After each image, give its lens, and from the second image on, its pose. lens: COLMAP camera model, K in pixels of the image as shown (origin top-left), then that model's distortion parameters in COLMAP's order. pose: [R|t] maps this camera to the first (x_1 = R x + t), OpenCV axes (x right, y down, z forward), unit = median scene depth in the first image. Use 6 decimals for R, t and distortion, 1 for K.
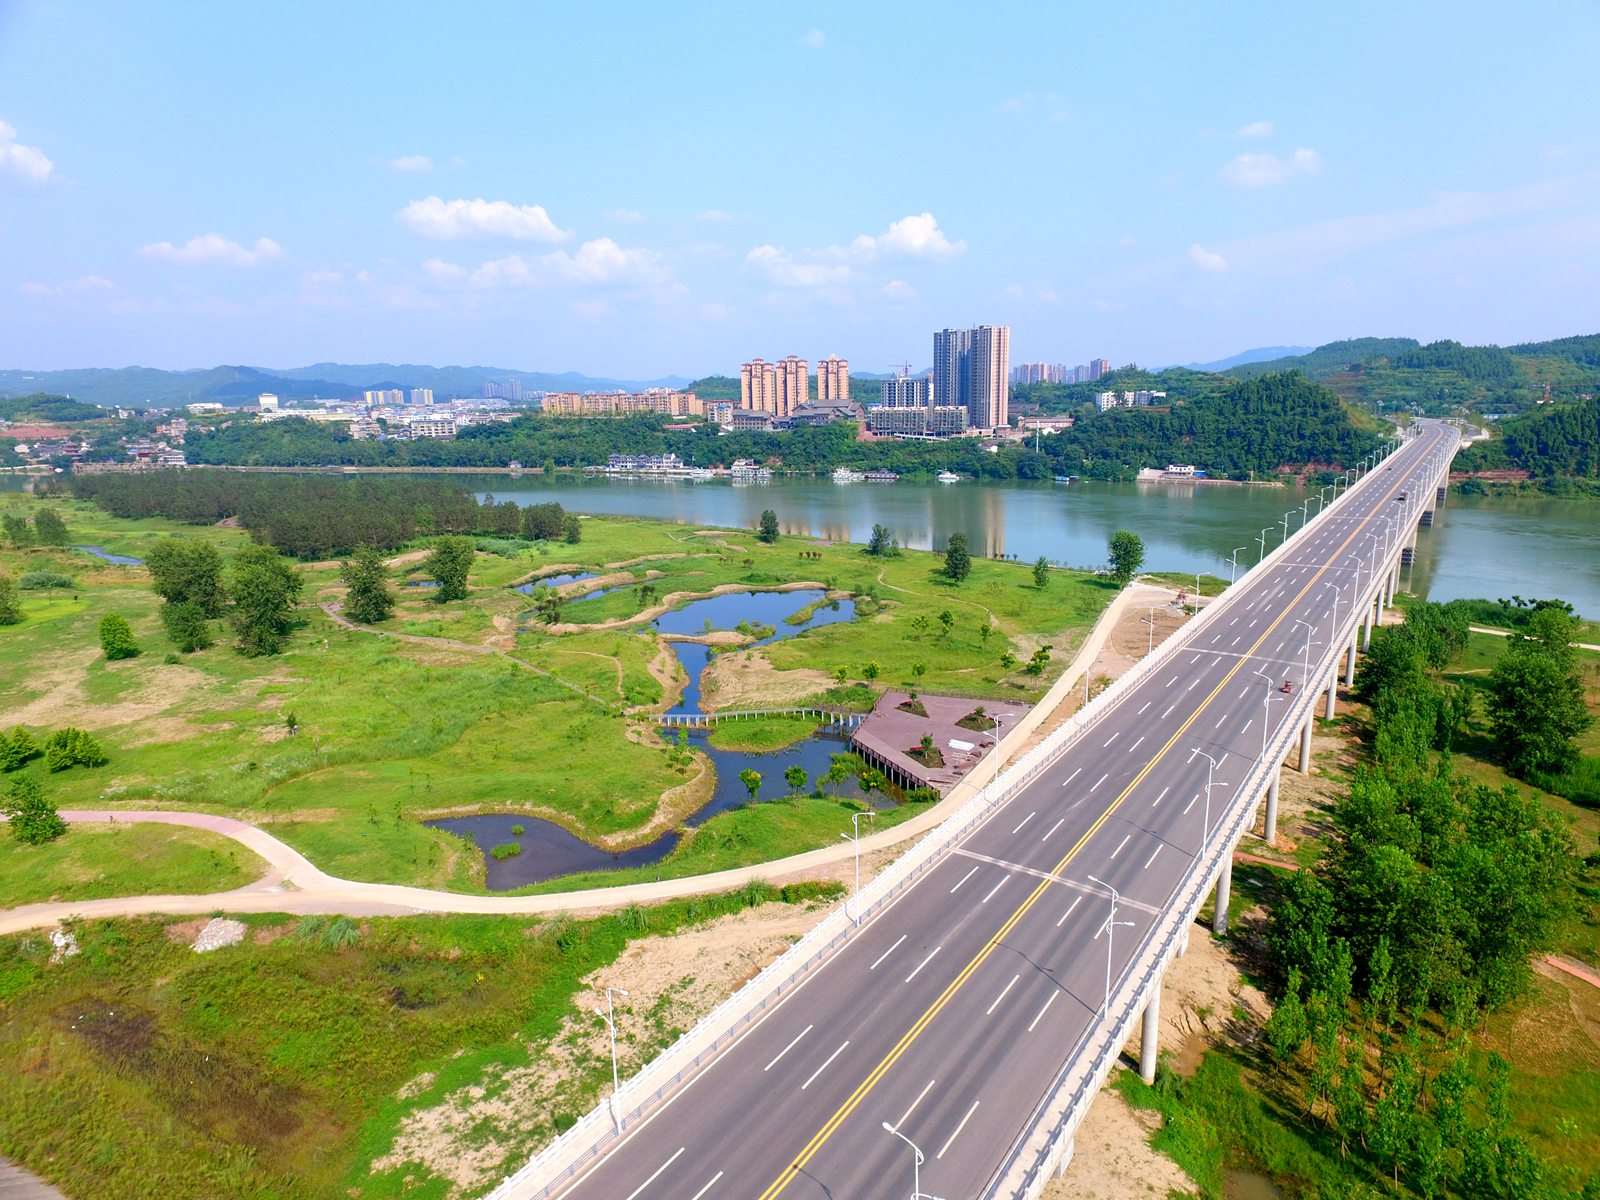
lens RADIAL K [[931.9, 0, 806.2], [0, 931.9, 587.7], [0, 0, 1]] dist [-0.009486, 0.014459]
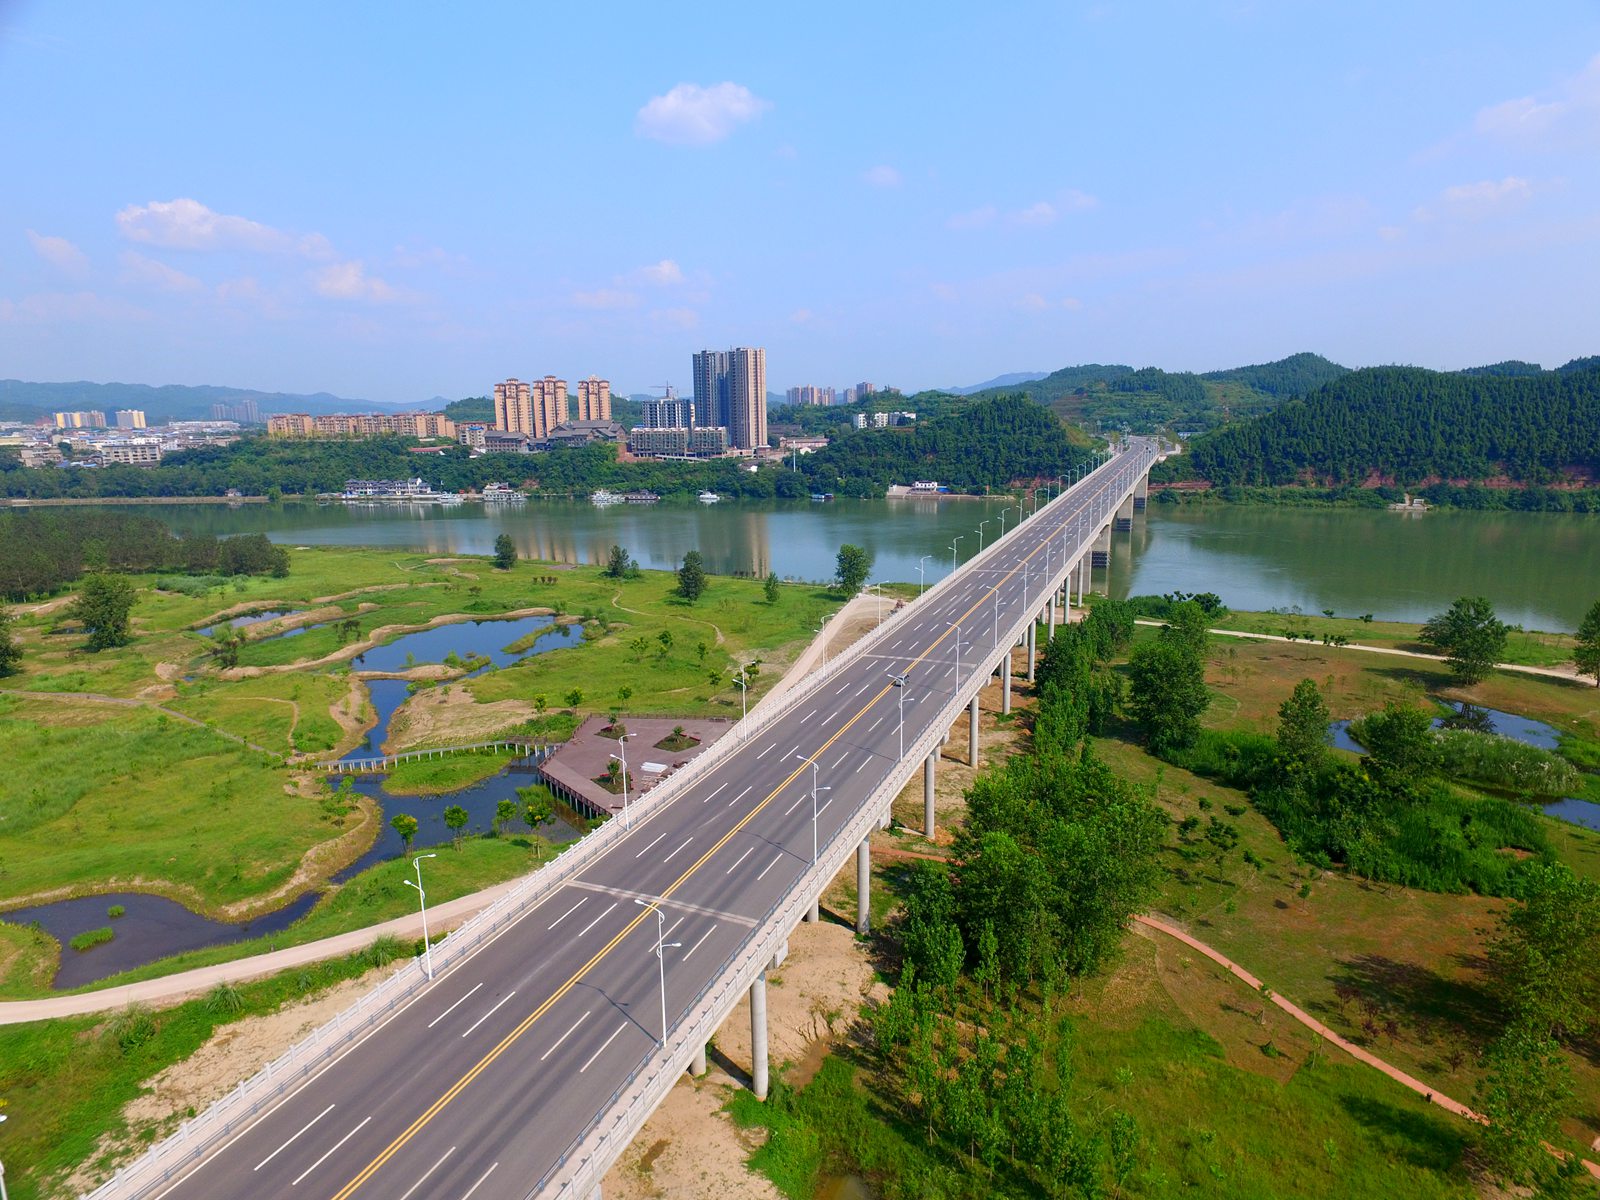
lens RADIAL K [[931.9, 0, 808.4], [0, 931.9, 595.5], [0, 0, 1]] dist [-0.009486, 0.014459]
pose [[0.973402, -0.043439, 0.224947, 0.063009], [0.046857, 0.998853, -0.009874, 0.003622], [-0.224260, 0.020152, 0.974321, 0.005957]]
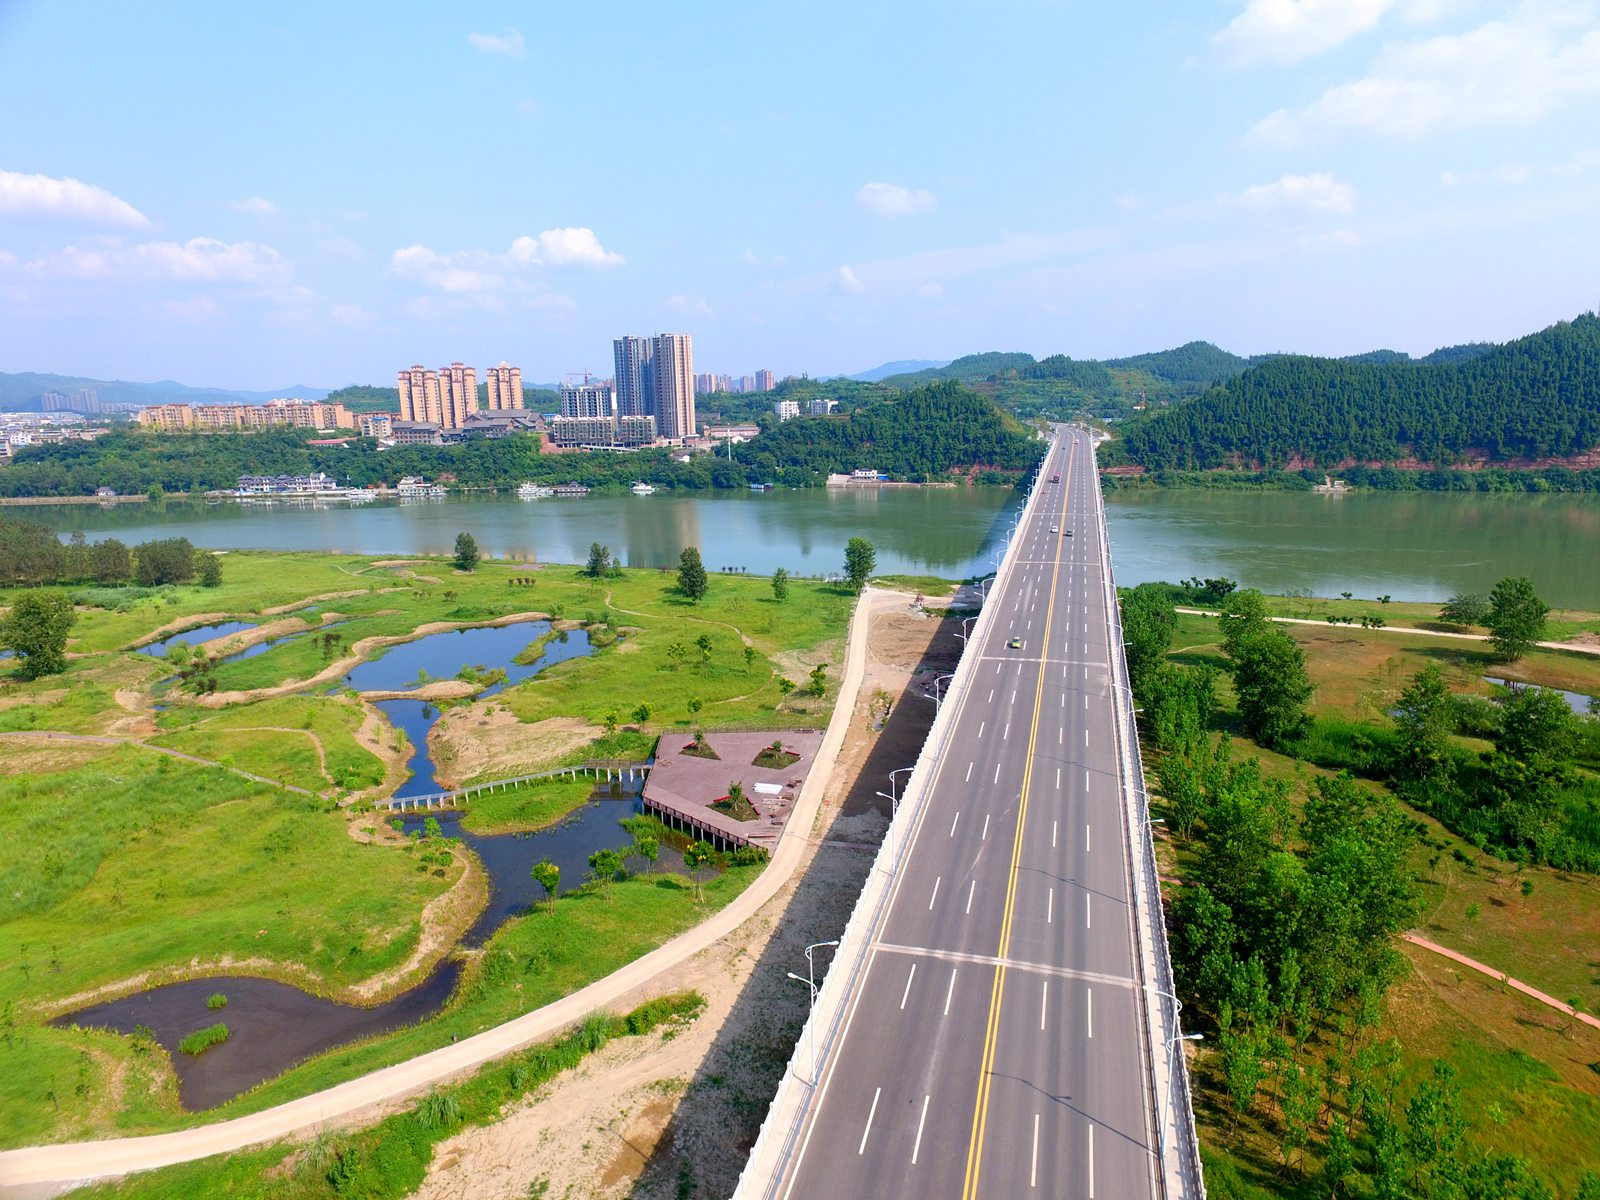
lens RADIAL K [[931.9, 0, 810.2], [0, 931.9, 585.5], [0, 0, 1]] dist [-0.009486, 0.014459]
pose [[0.937990, -0.070621, 0.339393, -0.048608], [0.074953, 0.997187, 0.000347, -0.013200], [-0.338462, 0.025113, 0.940645, 0.075576]]
